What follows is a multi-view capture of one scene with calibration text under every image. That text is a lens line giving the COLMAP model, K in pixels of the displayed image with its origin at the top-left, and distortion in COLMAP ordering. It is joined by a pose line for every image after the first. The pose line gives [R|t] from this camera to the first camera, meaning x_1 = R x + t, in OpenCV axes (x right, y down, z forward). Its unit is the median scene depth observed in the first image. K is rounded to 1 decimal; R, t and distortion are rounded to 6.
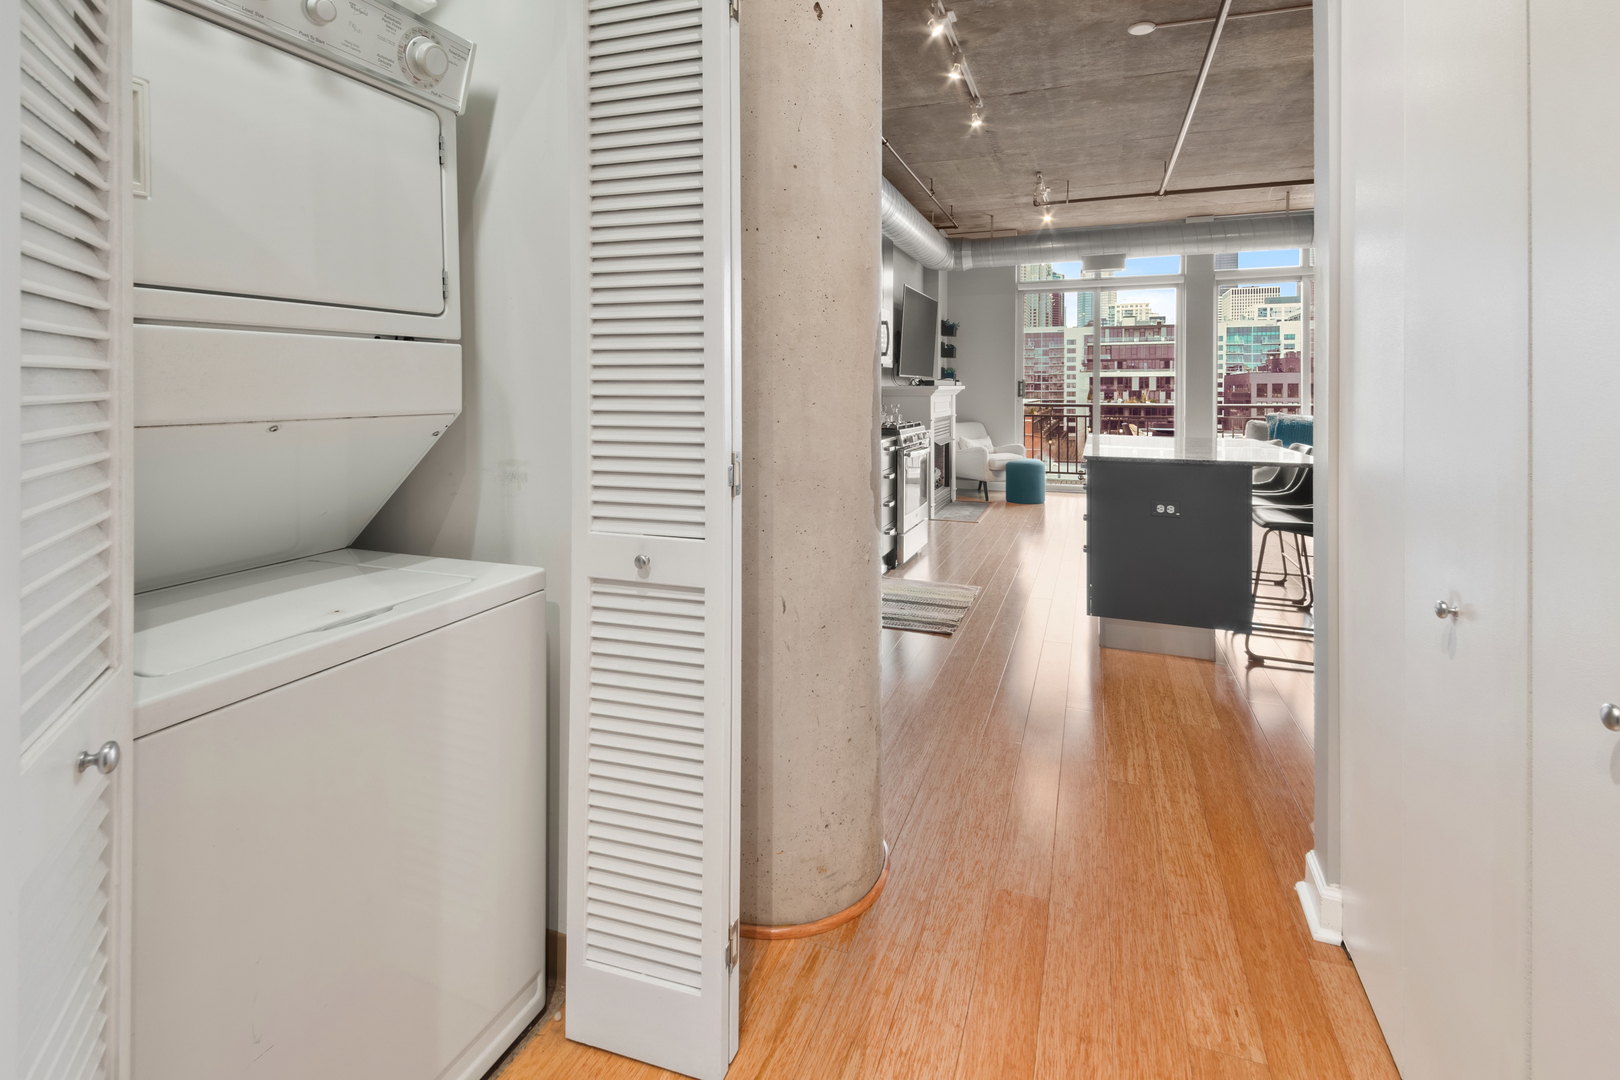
lens RADIAL K [[741.1, 0, 809.2], [0, 741.1, 393.6], [0, 0, 1]] dist [0.019784, 0.000411]
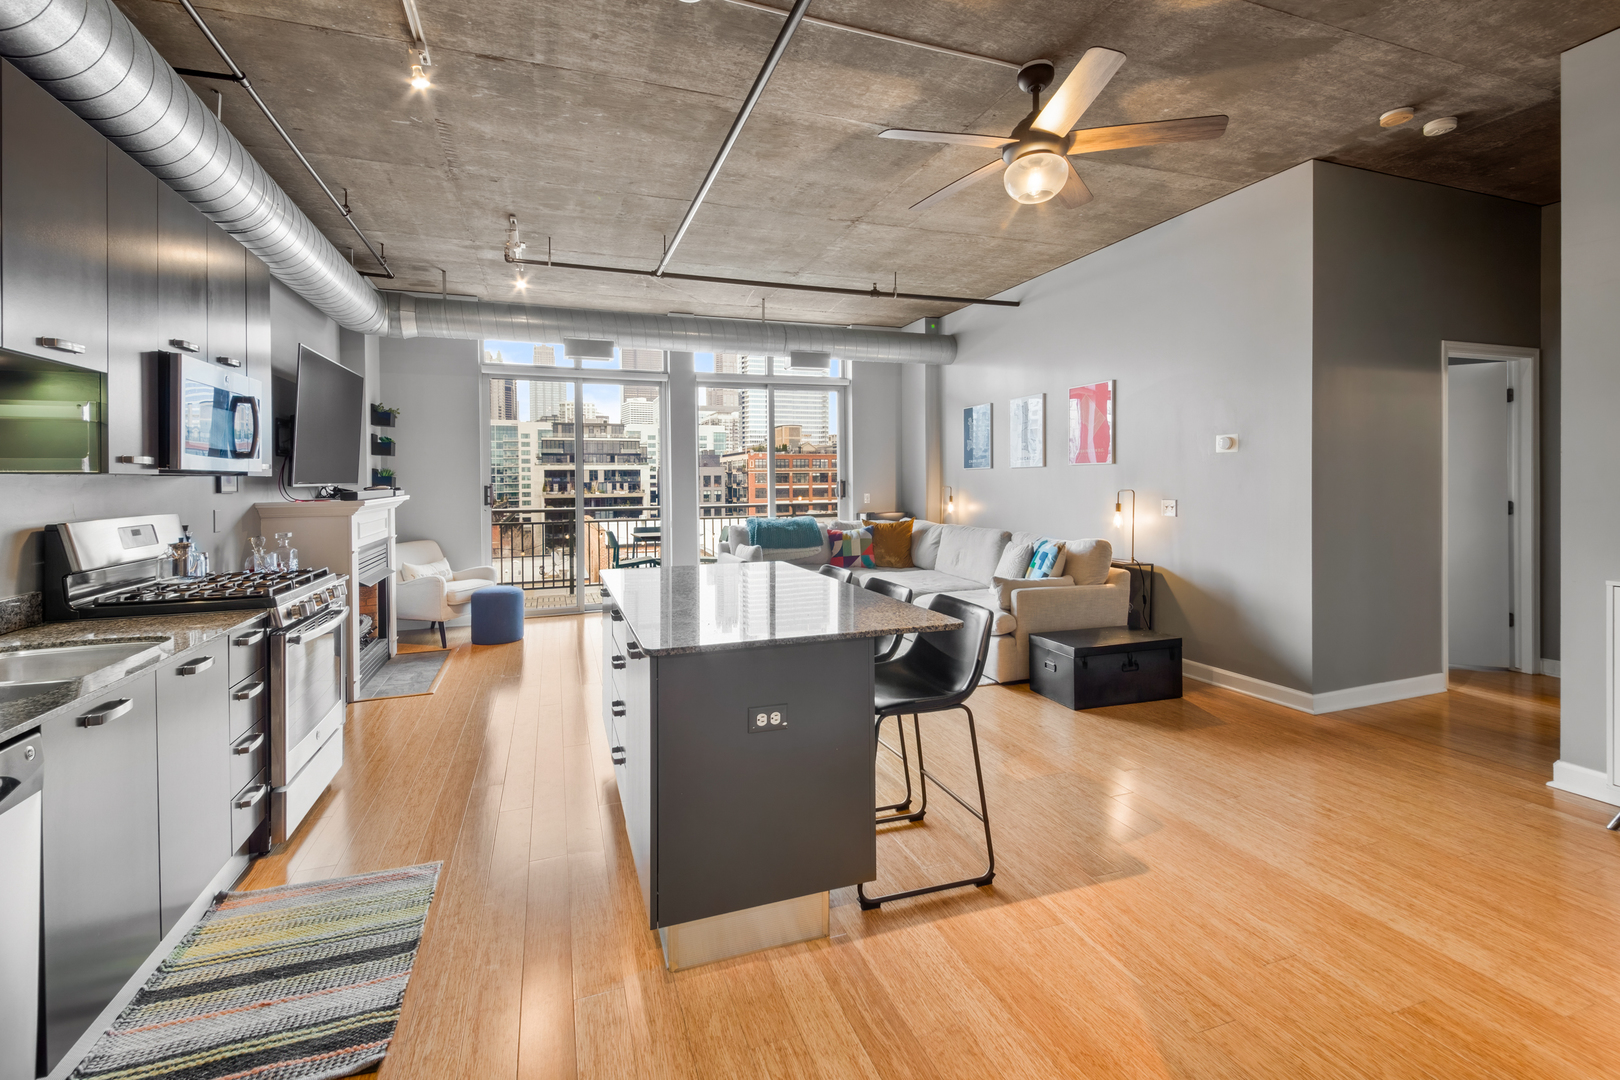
lens RADIAL K [[701.7, 0, 801.9], [0, 701.7, 485.4], [0, 0, 1]] dist [0.030935, -0.011379]
pose [[0.756423, -0.013439, 0.653945, 0.046254], [0.013238, 0.999899, 0.005236, -0.018448], [-0.653949, 0.004697, 0.756524, 0.216813]]
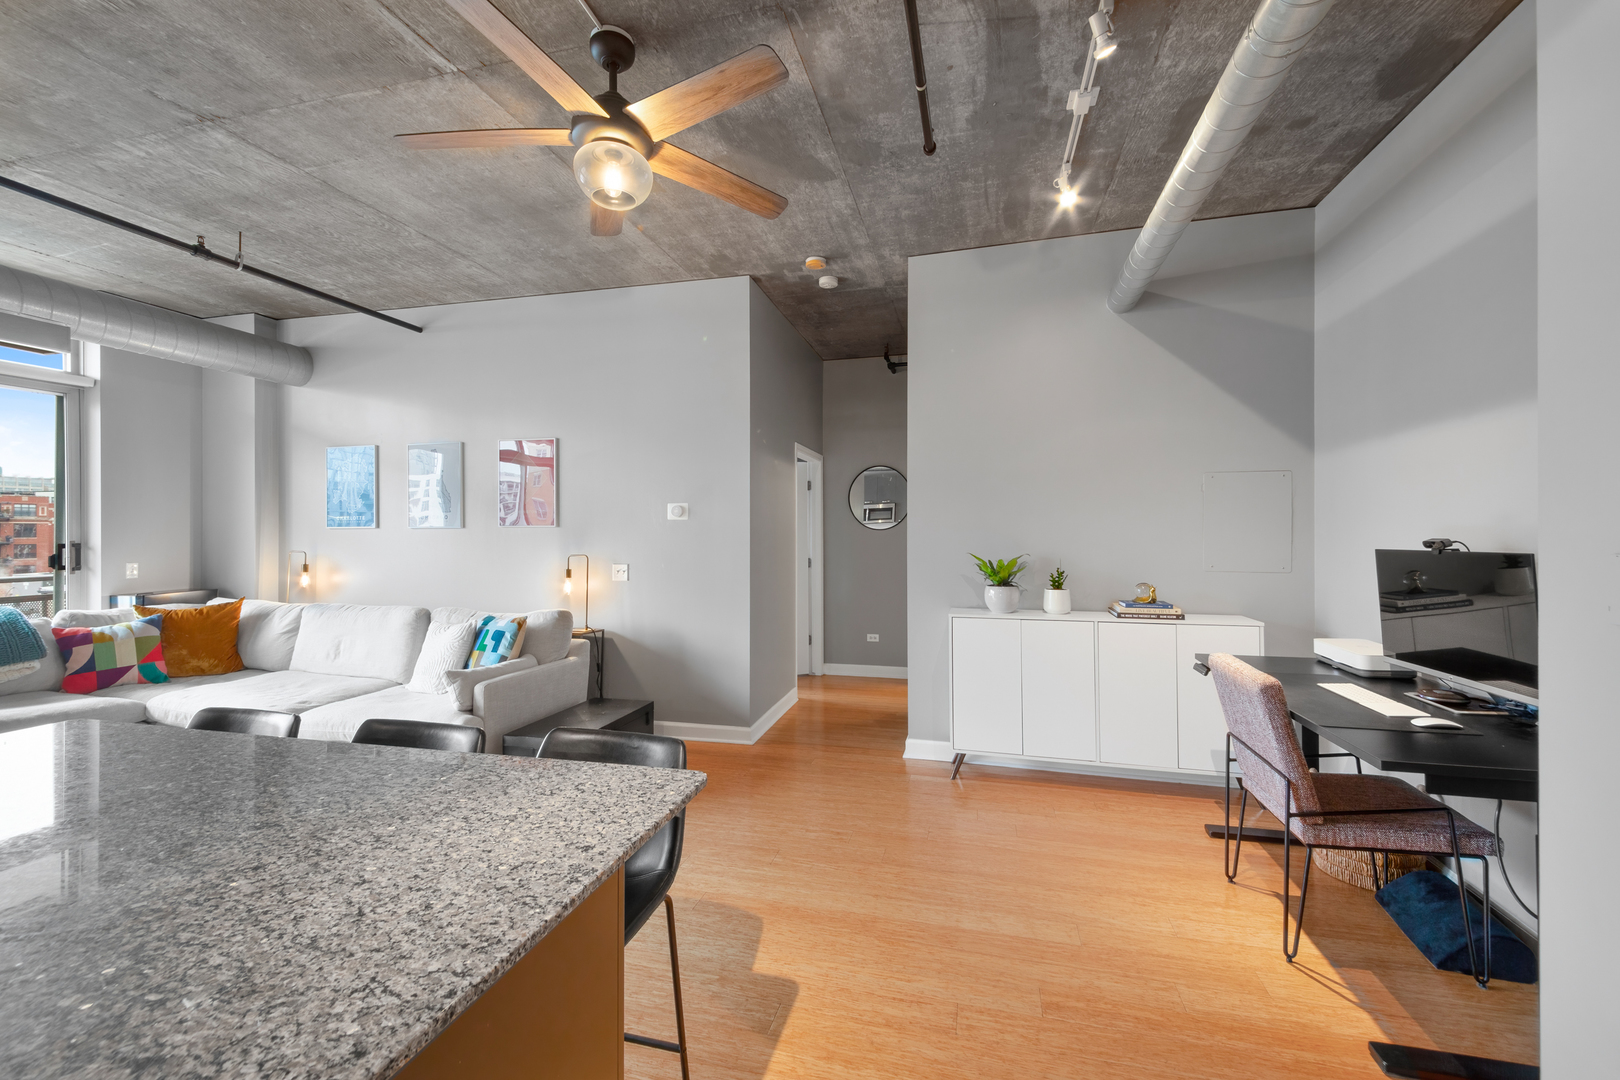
lens RADIAL K [[652.7, 0, 812.9], [0, 652.7, 533.8], [0, 0, 1]] dist [0.022395, -0.002545]
pose [[-0.117172, -0.002029, 0.993110, 0.098708], [0.004752, 0.999985, 0.002604, -0.025615], [-0.993100, 0.005025, -0.117160, 0.367633]]
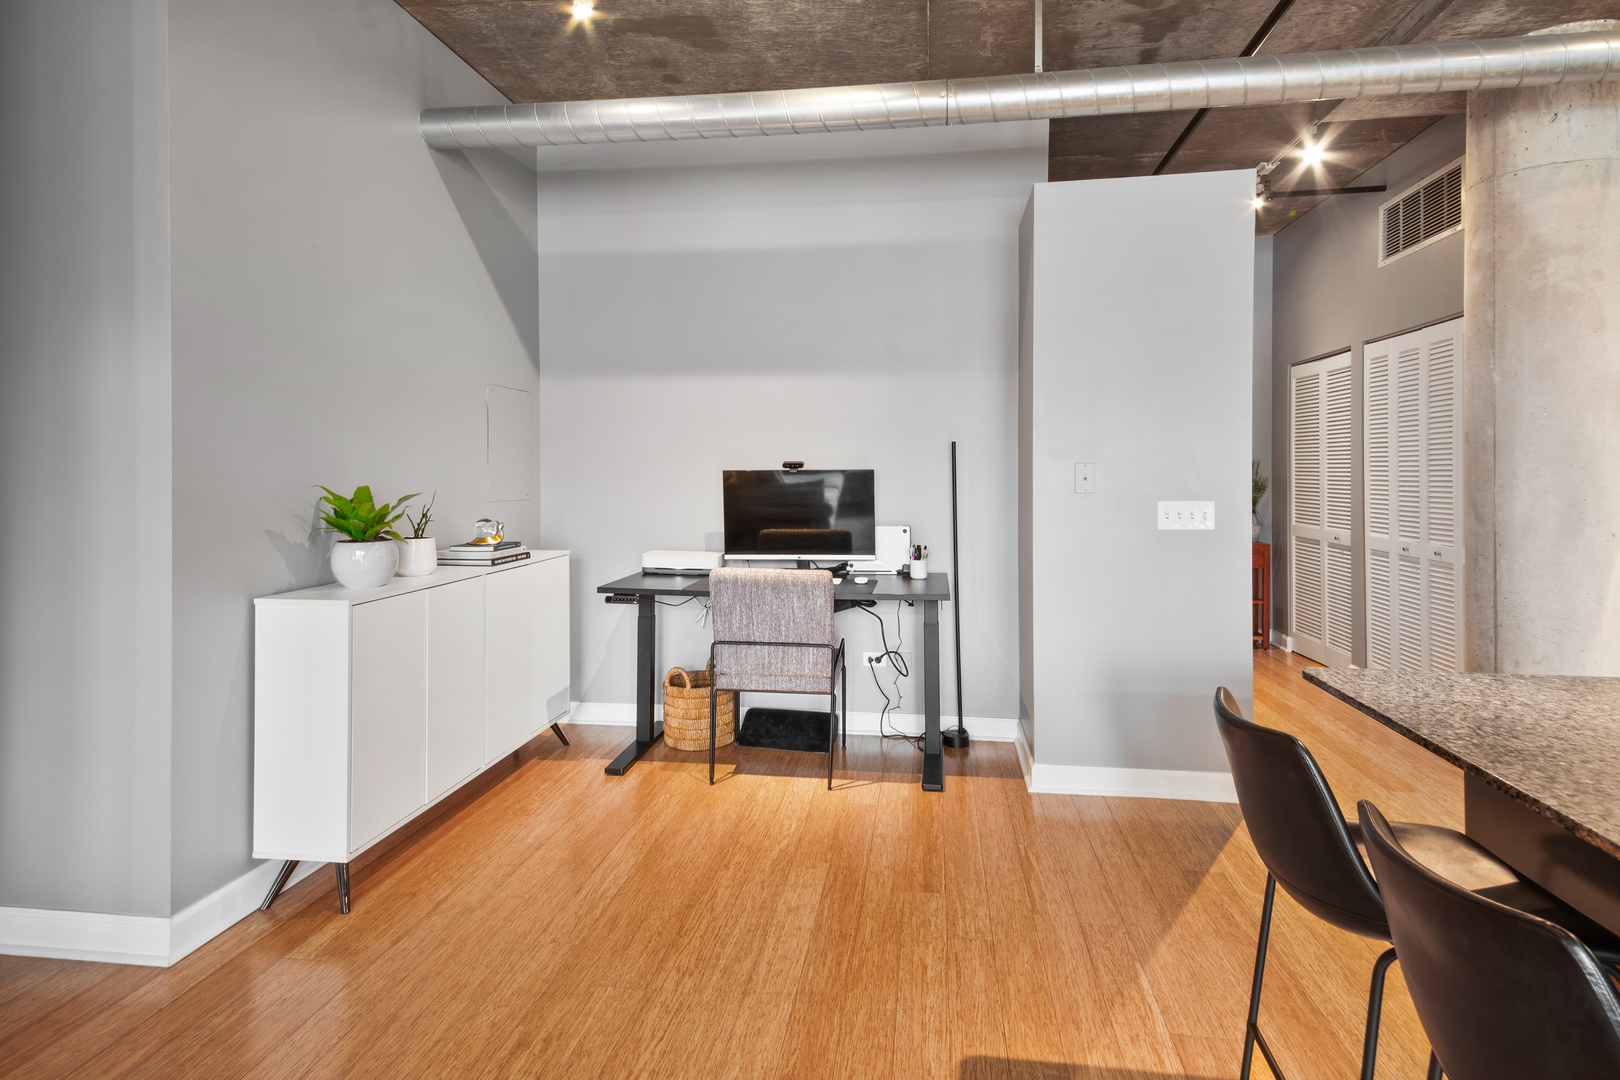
lens RADIAL K [[860.0, 0, 813.2], [0, 860.0, 475.1], [0, 0, 1]] dist [0.040214, -0.013831]
pose [[-0.972158, 0.000601, -0.234324, 0.439042], [-0.000787, 0.999983, 0.005829, -0.015793], [0.234324, 0.005852, -0.972141, 0.564609]]
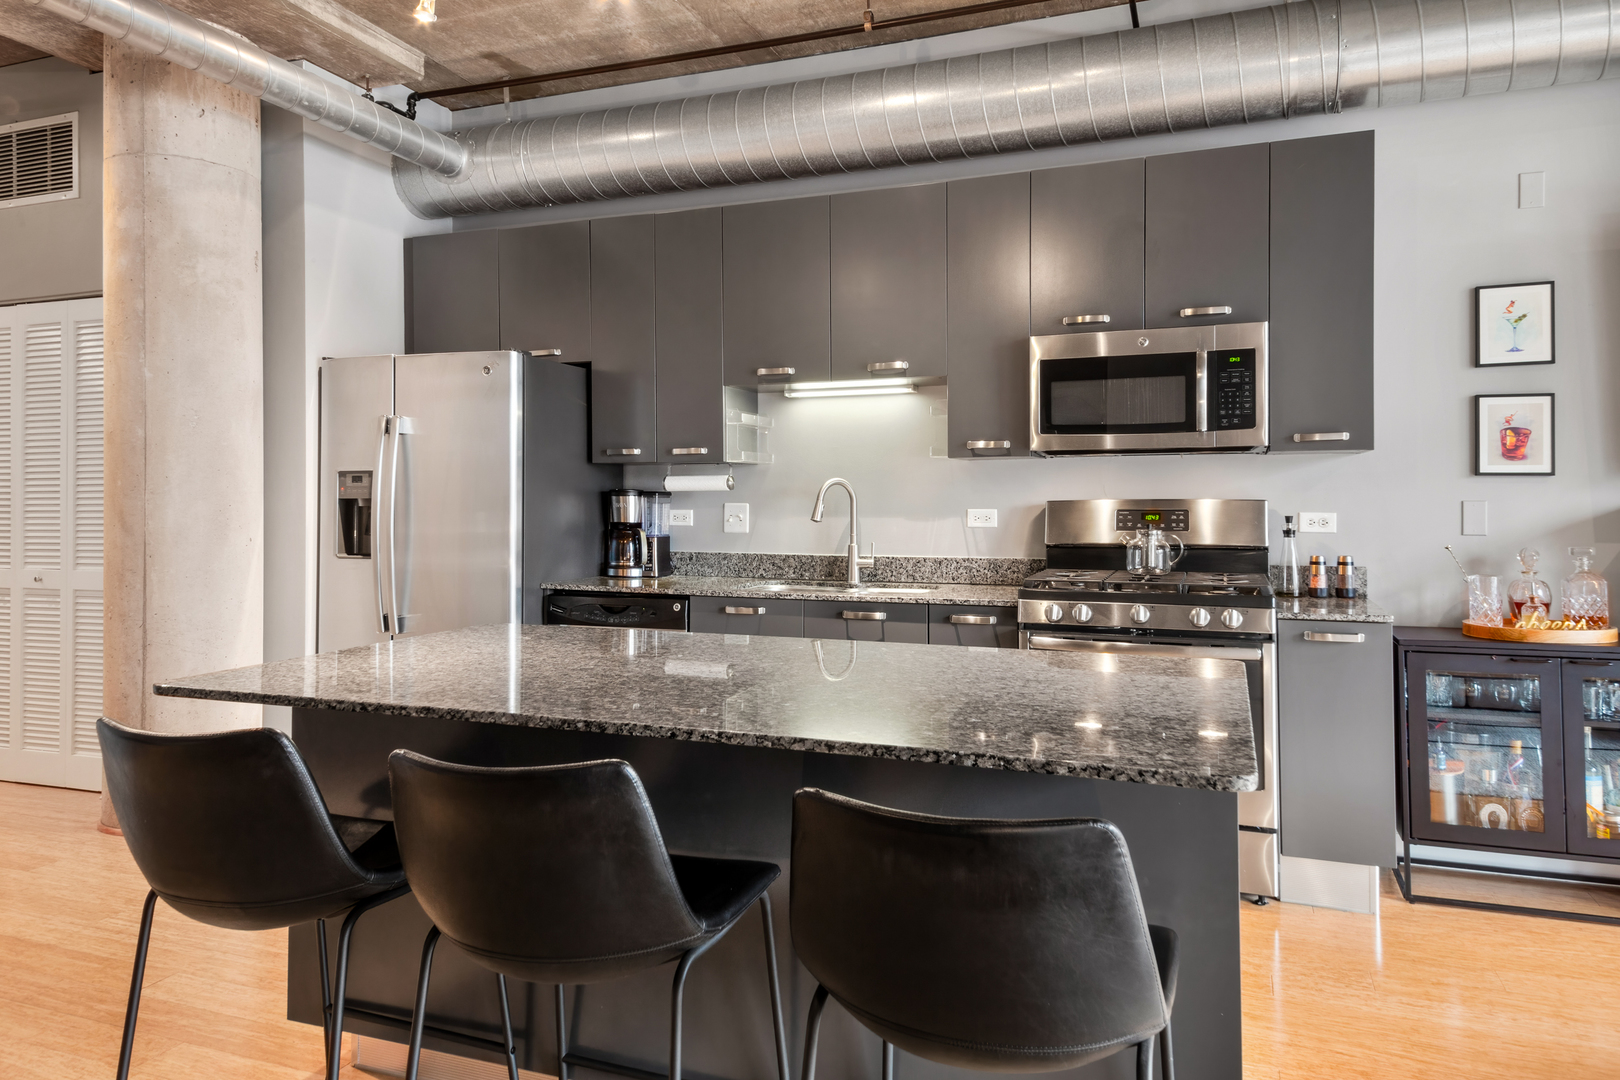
lens RADIAL K [[1091.7, 0, 804.8], [0, 1091.7, 486.5], [0, 0, 1]] dist [0.060079, -0.021200]
pose [[0.008025, -0.013017, -0.999883, 0.510228], [-0.002365, 0.999912, -0.013037, -0.005336], [0.999965, 0.002469, 0.007993, 0.516773]]
